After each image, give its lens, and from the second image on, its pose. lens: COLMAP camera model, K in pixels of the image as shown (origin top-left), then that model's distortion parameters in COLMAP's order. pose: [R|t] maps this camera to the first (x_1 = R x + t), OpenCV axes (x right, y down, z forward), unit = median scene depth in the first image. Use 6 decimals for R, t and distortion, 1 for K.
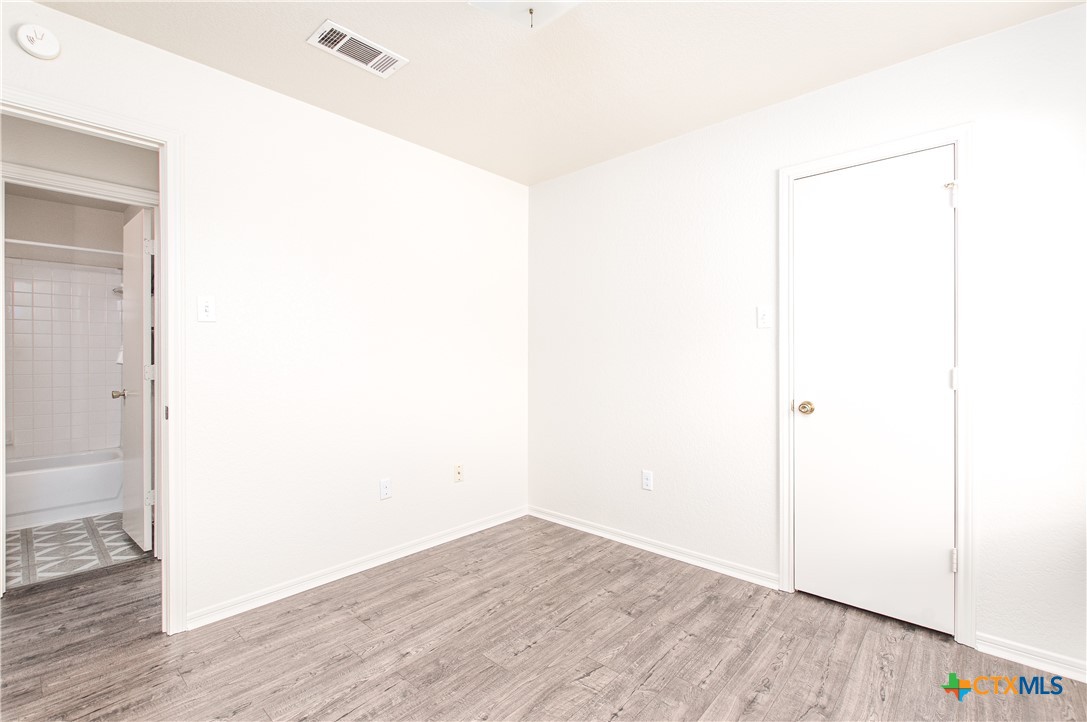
lens RADIAL K [[479.7, 0, 539.6], [0, 479.7, 357.9], [0, 0, 1]] dist [-0.006955, 0.000334]
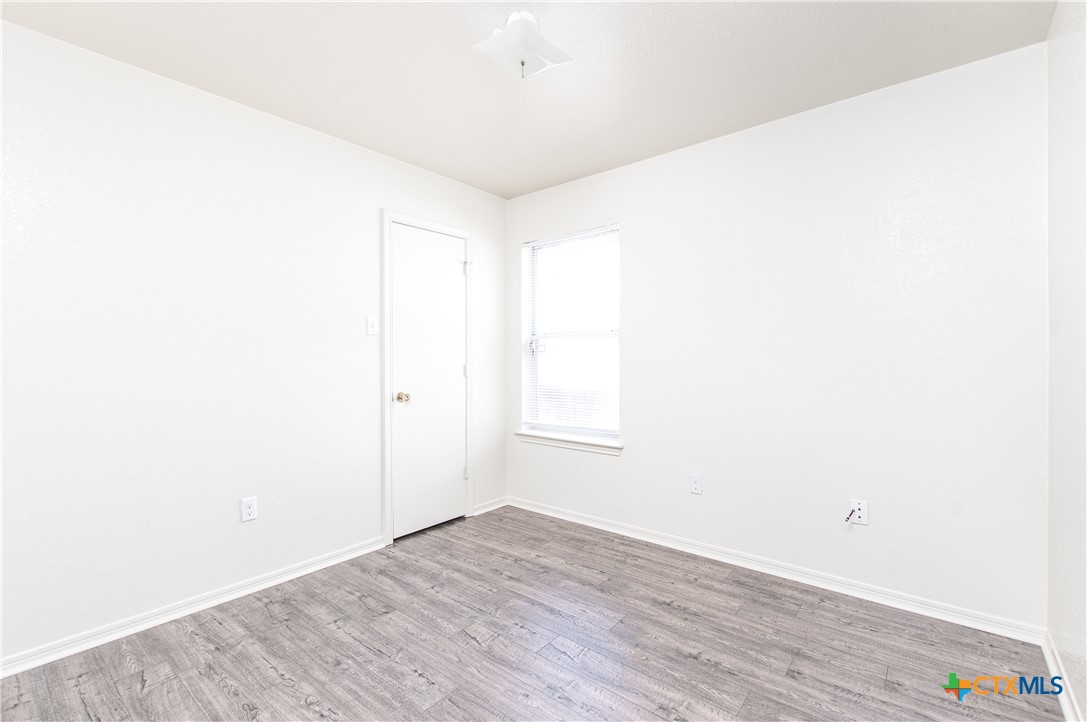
lens RADIAL K [[479.7, 0, 540.8], [0, 479.7, 357.1], [0, 0, 1]] dist [-0.006955, 0.000334]
pose [[-0.049446, 0.003537, 0.998771, -0.801574], [0.008969, 0.999955, -0.003097, 0.000412], [-0.998737, 0.008805, -0.049475, 0.685297]]
